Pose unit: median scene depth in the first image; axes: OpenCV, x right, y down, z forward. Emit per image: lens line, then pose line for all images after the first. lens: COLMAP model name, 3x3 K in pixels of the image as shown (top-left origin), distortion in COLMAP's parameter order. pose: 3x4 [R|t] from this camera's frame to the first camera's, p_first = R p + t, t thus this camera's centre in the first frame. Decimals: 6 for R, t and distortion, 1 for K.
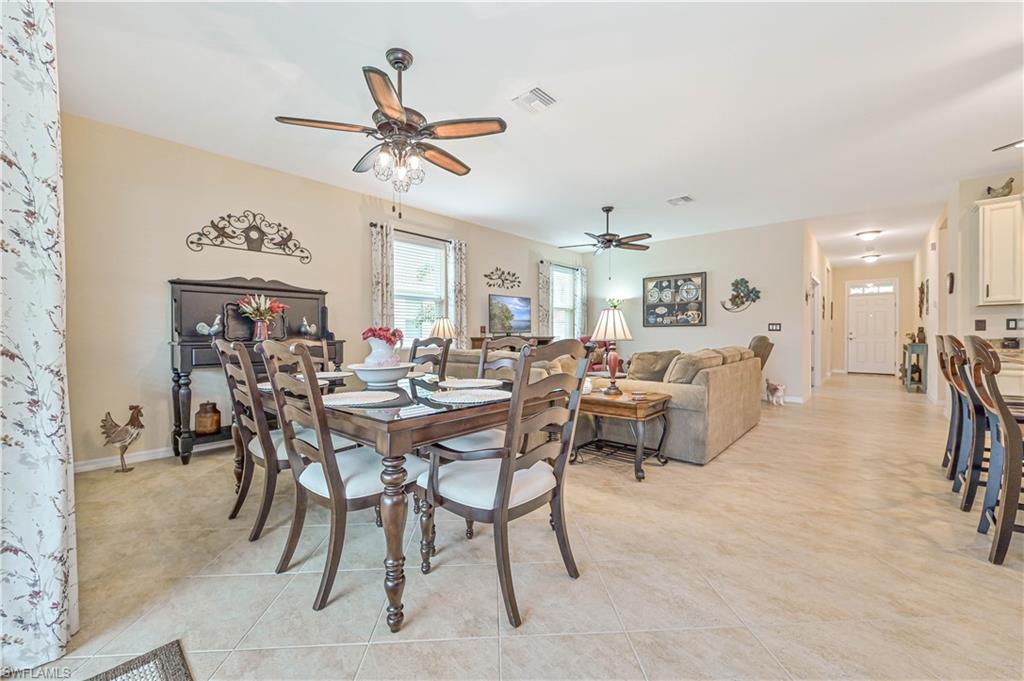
lens RADIAL K [[404.2, 0, 509.4], [0, 404.2, 338.7], [0, 0, 1]] dist [-0.000579, 0.001129]
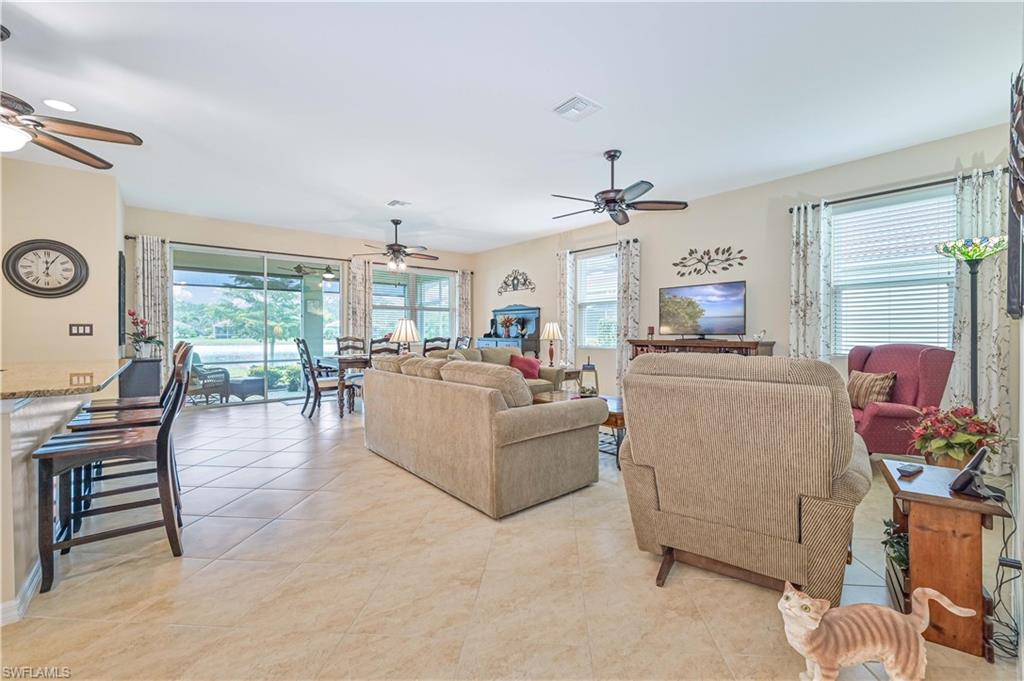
lens RADIAL K [[421.0, 0, 515.9], [0, 421.0, 331.5], [0, 0, 1]] dist [-0.003010, 0.000558]
pose [[-0.141240, 0.000976, -0.989975, 0.852530], [-0.013100, 0.999910, 0.002855, -0.019767], [0.989889, 0.013372, -0.141214, 0.830498]]
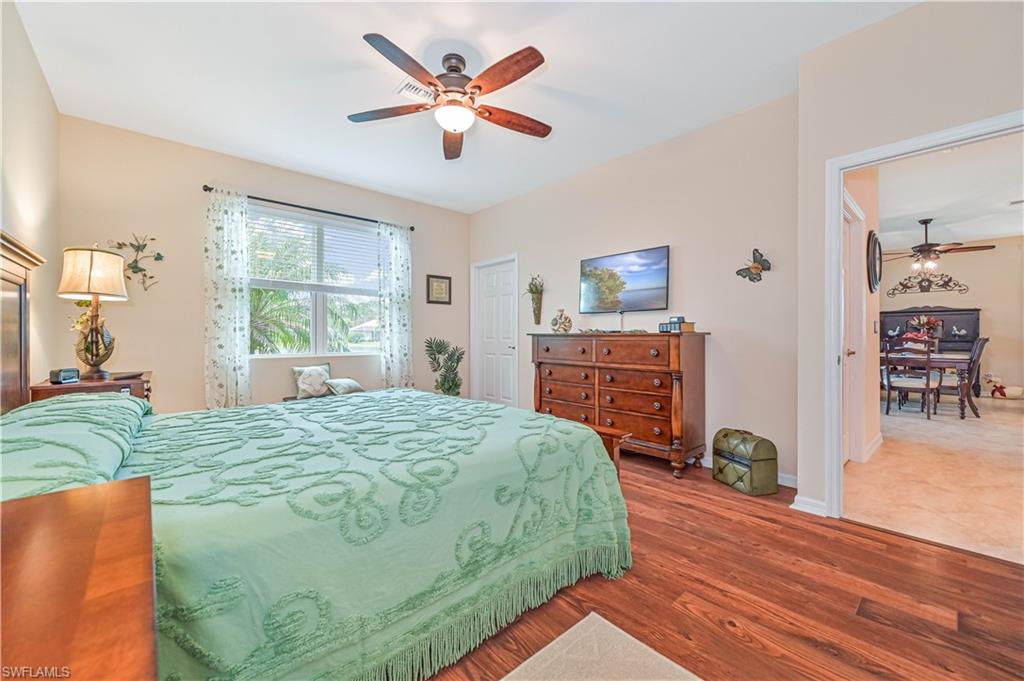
lens RADIAL K [[404.2, 0, 519.1], [0, 404.2, 338.5], [0, 0, 1]] dist [-0.000579, 0.001129]
pose [[-0.098768, 0.009553, -0.995065, 0.944105], [-0.012541, 0.999863, 0.010844, 0.003390], [0.995031, 0.013550, -0.098635, -0.461988]]
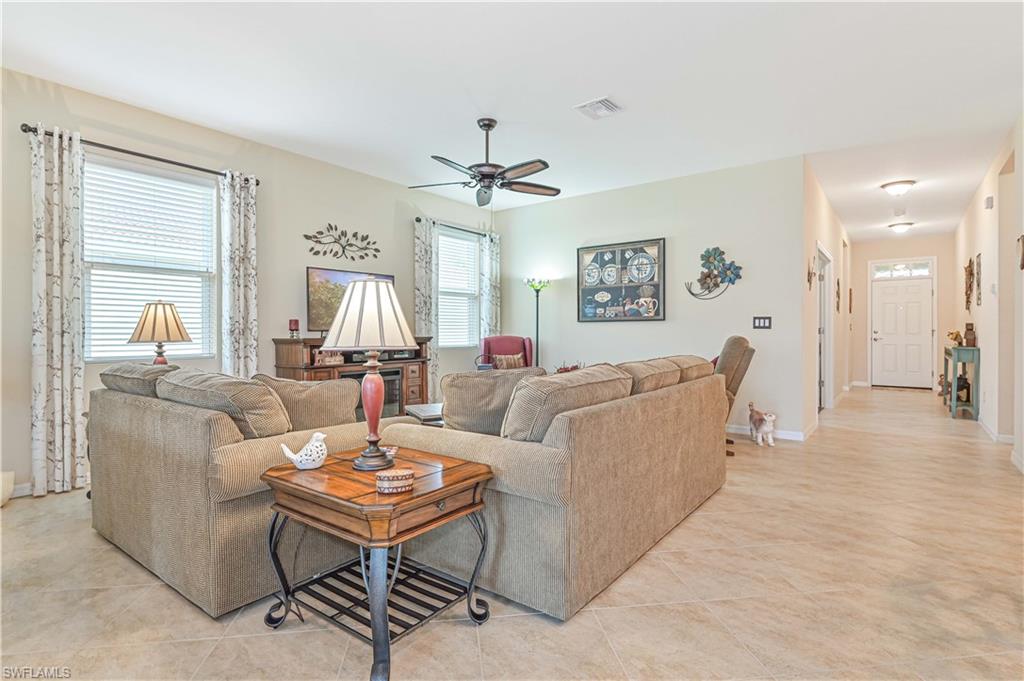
lens RADIAL K [[508.6, 0, 510.6], [0, 508.6, 335.0], [0, 0, 1]] dist [0.000062, 0.001347]
pose [[0.997090, 0.000858, 0.076224, 0.194669], [-0.000475, 0.999987, -0.005044, -0.004572], [-0.076227, 0.004993, 0.997078, 0.221726]]
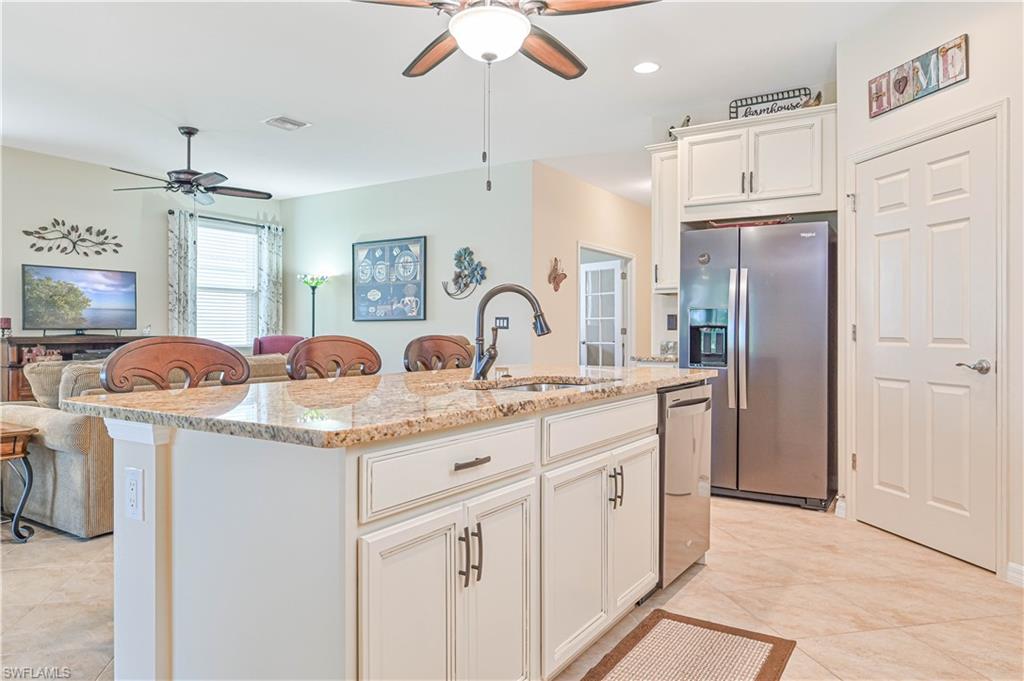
lens RADIAL K [[669.2, 0, 510.6], [0, 669.2, 336.7], [0, 0, 1]] dist [-0.002806, -0.000815]
pose [[0.987850, 0.003091, 0.155378, 0.504588], [-0.002622, 0.999991, -0.003227, -0.002701], [-0.155386, 0.002780, 0.987850, -0.076662]]
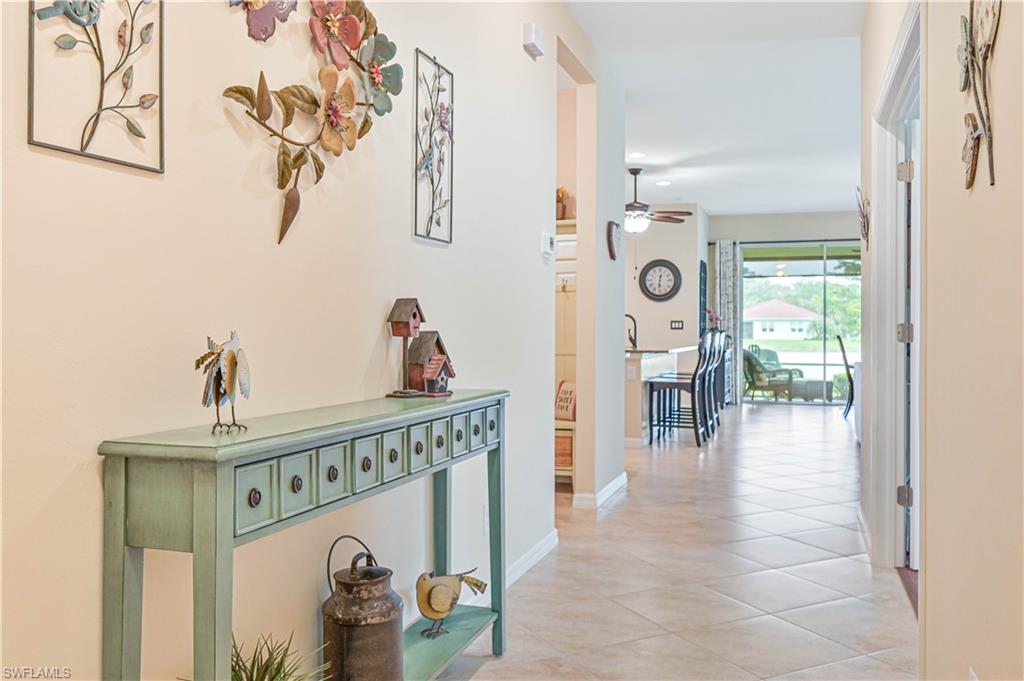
lens RADIAL K [[816.4, 0, 513.0], [0, 816.4, 337.0], [0, 0, 1]] dist [-0.013877, -0.000965]
pose [[-0.923335, -0.000174, -0.383995, 1.041728], [-0.009742, 0.999689, 0.022973, -0.020991], [0.383872, 0.024953, -0.923049, 1.138823]]
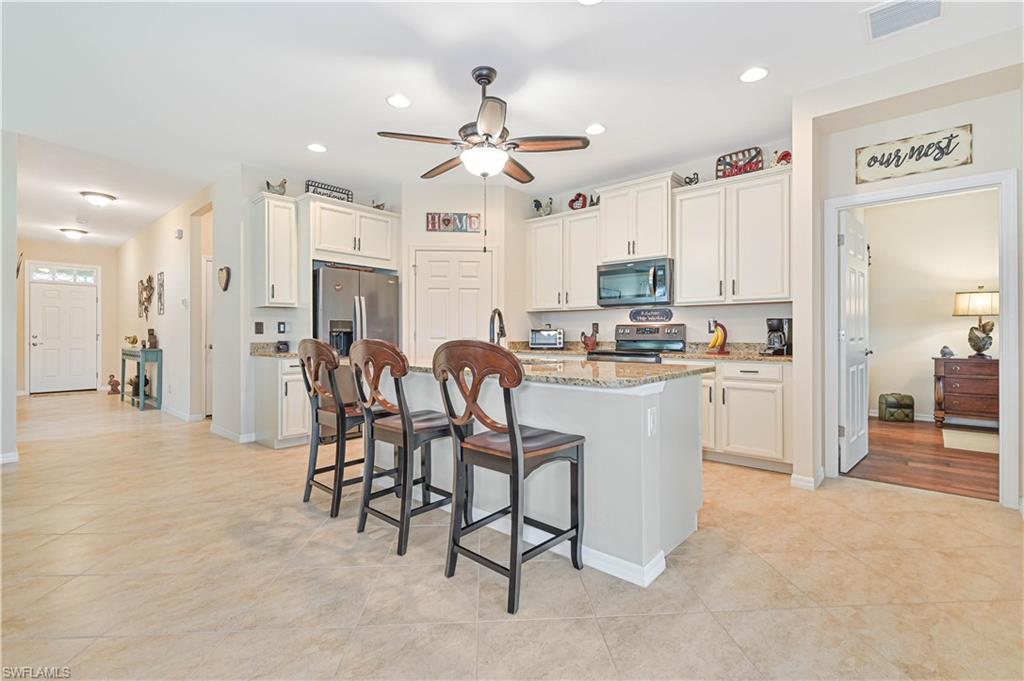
lens RADIAL K [[459.5, 0, 521.7], [0, 459.5, 336.6], [0, 0, 1]] dist [0.000240, 0.000398]
pose [[-0.014932, 0.000142, 0.999889, 0.075151], [0.012212, 0.999925, 0.000040, -0.004737], [-0.999814, 0.012212, -0.014932, 0.298433]]
